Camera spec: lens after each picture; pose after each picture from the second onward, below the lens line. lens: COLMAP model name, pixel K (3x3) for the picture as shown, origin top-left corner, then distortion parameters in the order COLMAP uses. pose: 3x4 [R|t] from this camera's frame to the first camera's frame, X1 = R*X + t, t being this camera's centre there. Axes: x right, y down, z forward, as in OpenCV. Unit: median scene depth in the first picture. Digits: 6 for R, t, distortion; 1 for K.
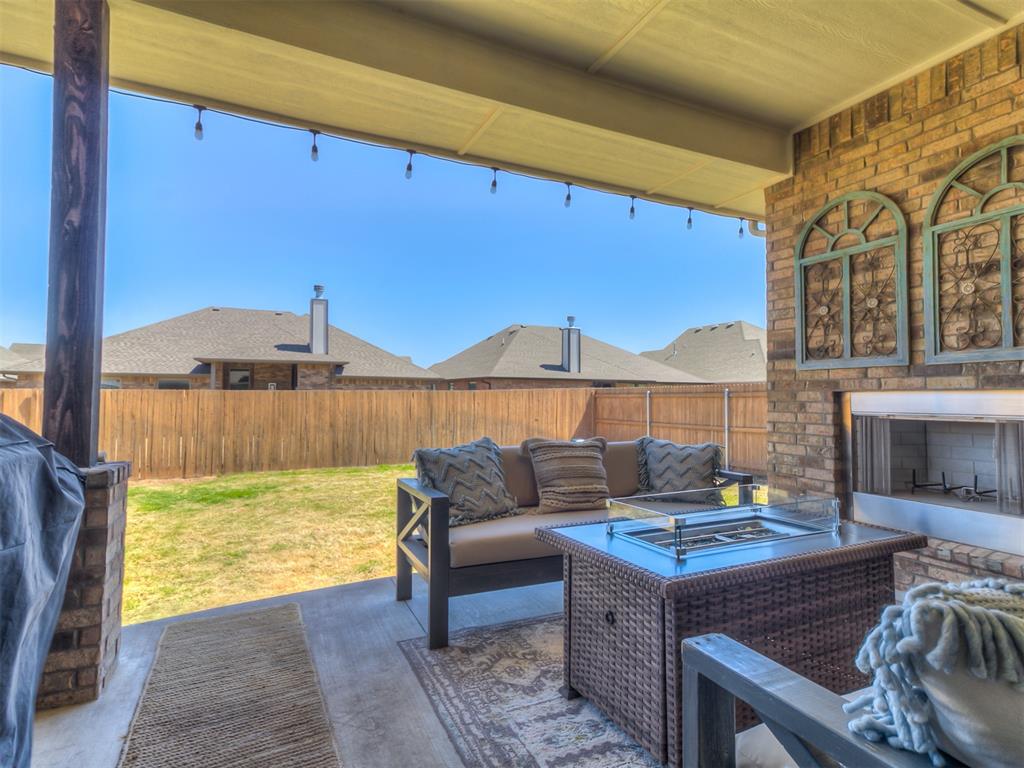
lens RADIAL K [[541.1, 0, 510.2], [0, 541.1, 378.8], [0, 0, 1]] dist [-0.001396, 0.018523]
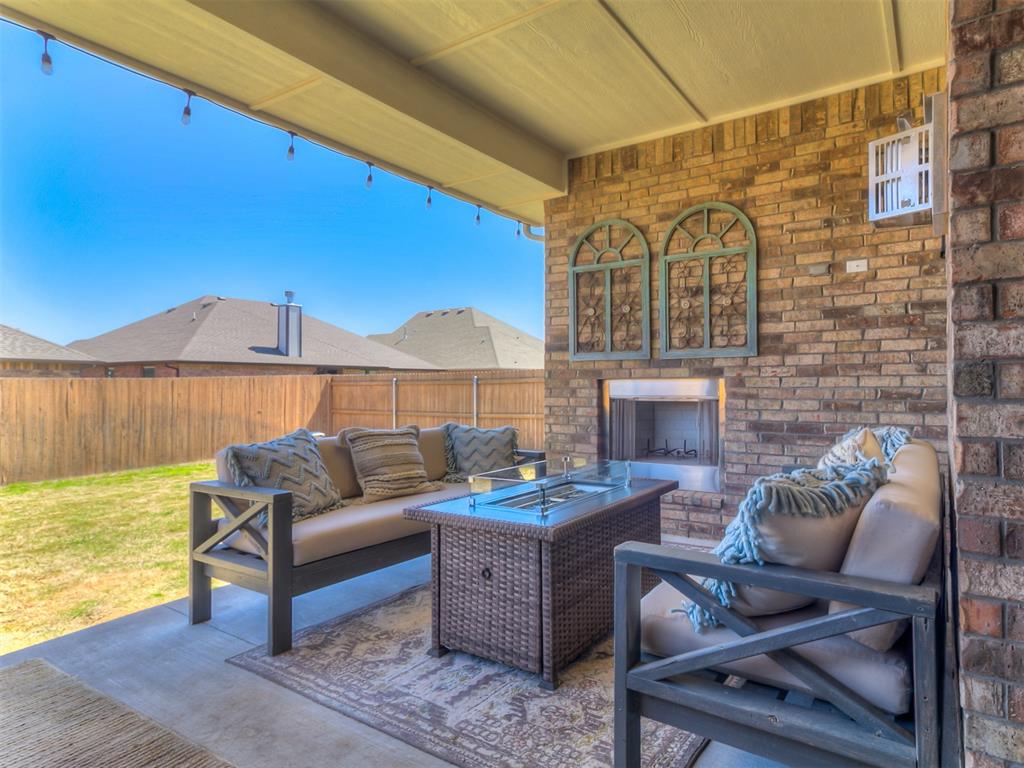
lens RADIAL K [[593.2, 0, 555.3], [0, 593.2, 374.8], [0, 0, 1]] dist [-0.009852, 0.021574]
pose [[0.849360, 0.001778, 0.527811, -0.171291], [-0.011001, 0.999837, 0.014336, -0.004256], [-0.527700, -0.017983, 0.849241, -0.075879]]
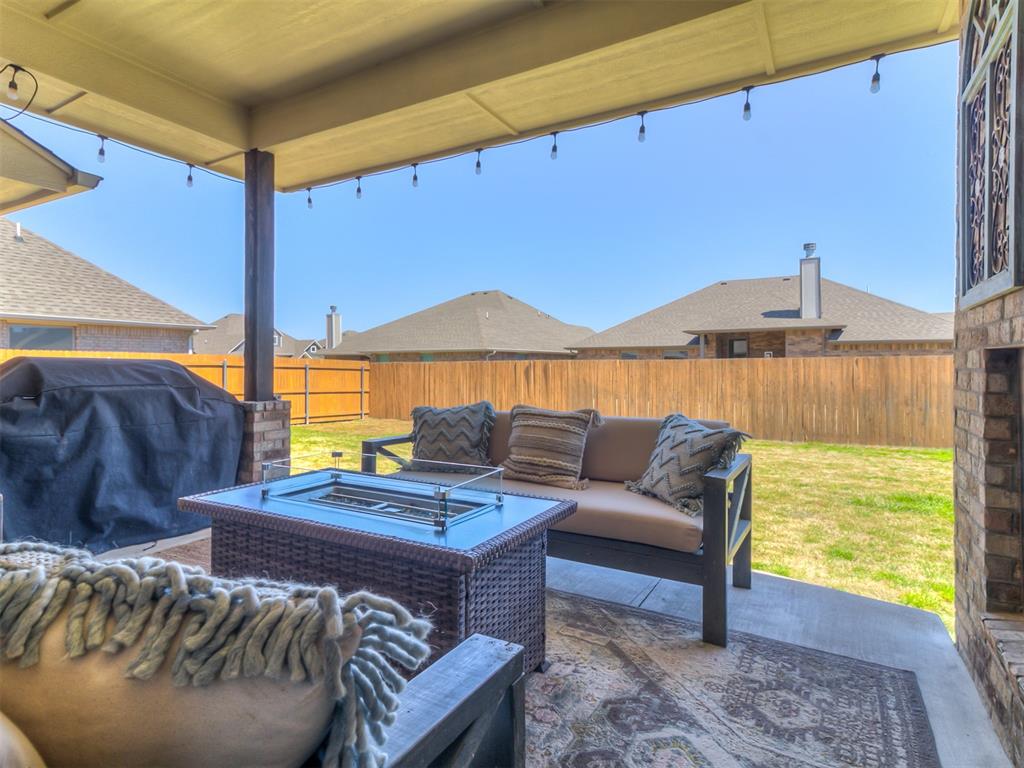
lens RADIAL K [[541.1, 0, 510.1], [0, 541.1, 365.7], [0, 0, 1]] dist [-0.001396, 0.018523]
pose [[0.574657, -0.003528, -0.818387, 0.684065], [0.030814, 0.999375, 0.017329, 0.015127], [0.817814, -0.035176, 0.574406, 0.328810]]
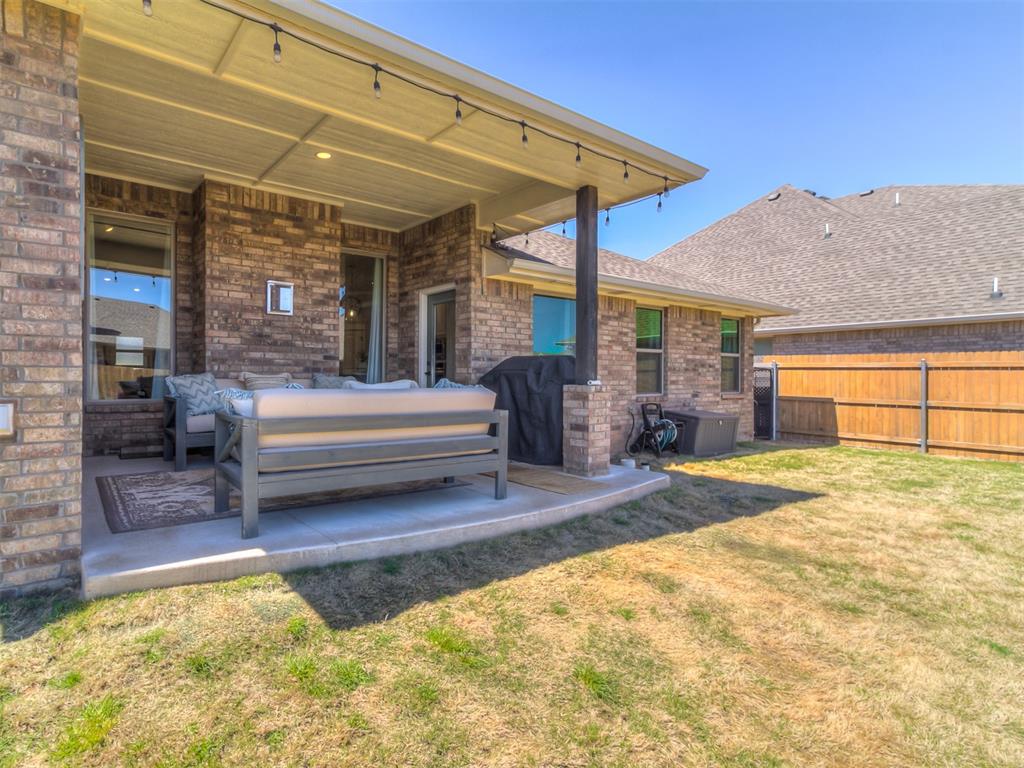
lens RADIAL K [[541.1, 0, 421.5], [0, 541.1, 376.8], [0, 0, 1]] dist [-0.001396, 0.018523]
pose [[-0.986935, -0.012400, -0.160643, 0.172509], [-0.007197, 0.999432, -0.032931, 0.112499], [0.160960, -0.031345, -0.986463, 1.785825]]
